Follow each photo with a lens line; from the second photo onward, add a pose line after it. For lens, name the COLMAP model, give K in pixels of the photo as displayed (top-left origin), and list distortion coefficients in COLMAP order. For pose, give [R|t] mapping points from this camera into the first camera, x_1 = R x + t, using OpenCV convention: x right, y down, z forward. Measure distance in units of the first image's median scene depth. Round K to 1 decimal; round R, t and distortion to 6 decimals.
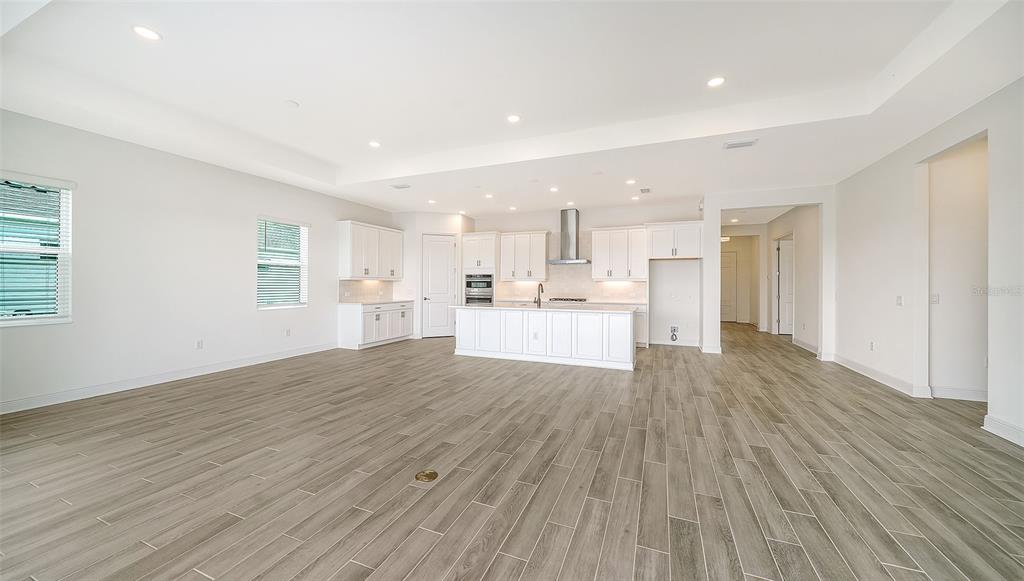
lens RADIAL K [[378.7, 0, 494.5], [0, 378.7, 285.2], [0, 0, 1]] dist [0.000201, 0.000036]
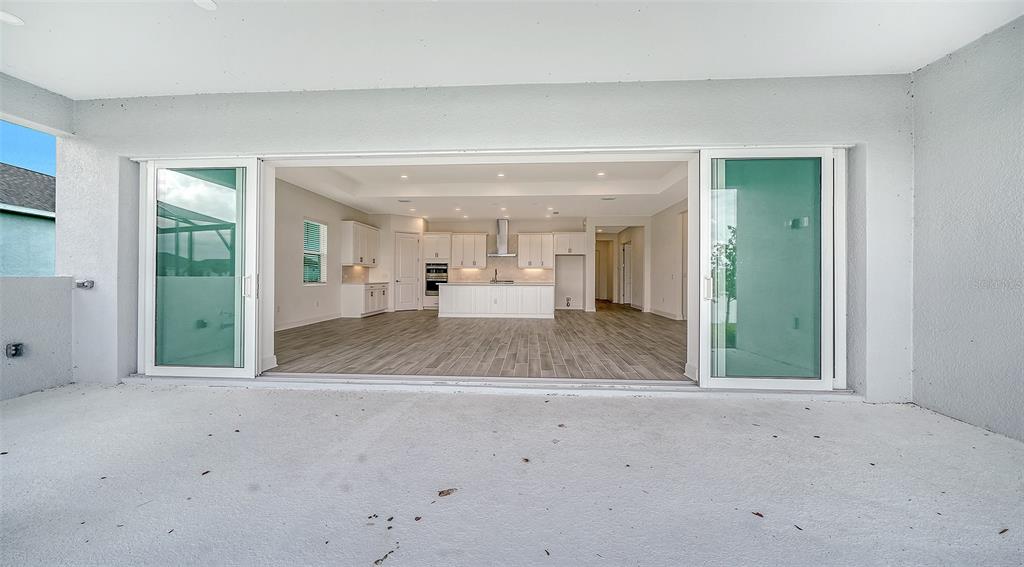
lens RADIAL K [[404.6, 0, 485.5], [0, 404.6, 279.2], [0, 0, 1]] dist [-0.000048, -0.000020]
pose [[0.950043, 0.000993, 0.312117, -0.373809], [-0.000941, 1.000000, -0.000319, 0.032978], [-0.312117, 0.000009, 0.950044, -0.486639]]
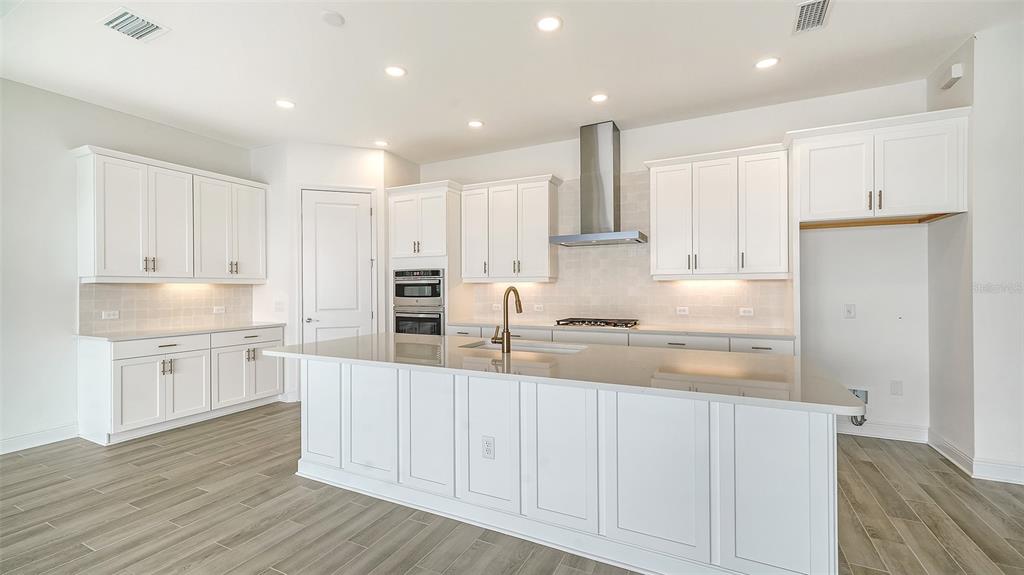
lens RADIAL K [[432.5, 0, 512.0], [0, 432.5, 287.5], [0, 0, 1]] dist [0.012423, -0.000068]
pose [[0.999364, -0.009926, -0.034258, 0.115721], [0.009842, 0.999948, -0.002608, -0.003057], [0.034282, 0.002269, 0.999410, 0.504769]]
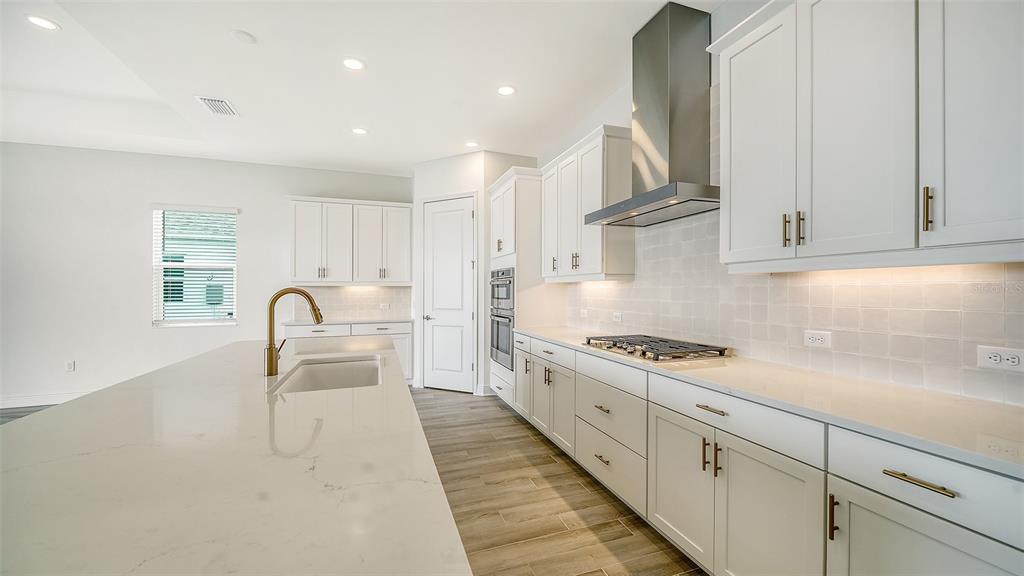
lens RADIAL K [[392.1, 0, 512.0], [0, 392.1, 288.0], [0, 0, 1]] dist [-0.000395, 0.000024]
pose [[0.688051, -0.012553, -0.725554, 0.365652], [0.006489, 0.999917, -0.011147, -0.000853], [0.725633, 0.002962, 0.688075, 0.786912]]
